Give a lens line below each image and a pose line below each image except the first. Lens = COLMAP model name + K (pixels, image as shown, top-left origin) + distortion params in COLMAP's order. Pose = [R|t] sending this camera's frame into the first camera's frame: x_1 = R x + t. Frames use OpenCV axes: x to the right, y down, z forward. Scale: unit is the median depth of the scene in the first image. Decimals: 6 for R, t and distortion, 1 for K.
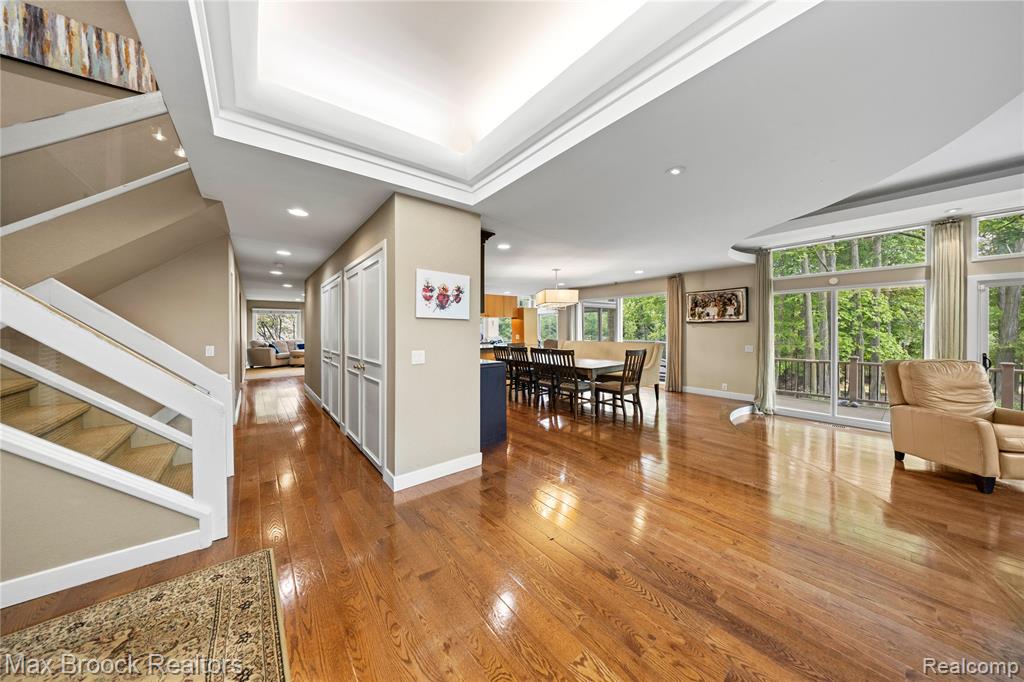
lens RADIAL K [[319.8, 0, 509.3], [0, 319.8, 335.7], [0, 0, 1]] dist [-0.000310, -0.000004]
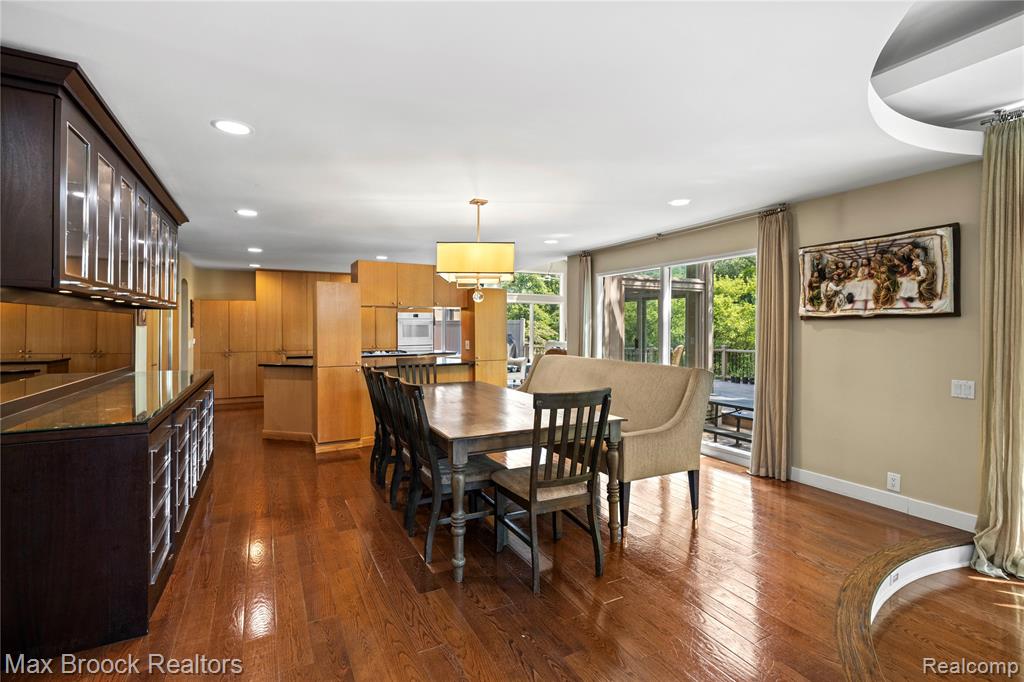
lens RADIAL K [[463.6, 0, 508.5], [0, 463.6, 334.8], [0, 0, 1]] dist [0.000734, 0.000203]
pose [[0.981341, 0.009362, -0.192046, 0.319302], [-0.010066, 0.999946, -0.002690, -0.014749], [0.192011, 0.004573, 0.981382, 0.351671]]
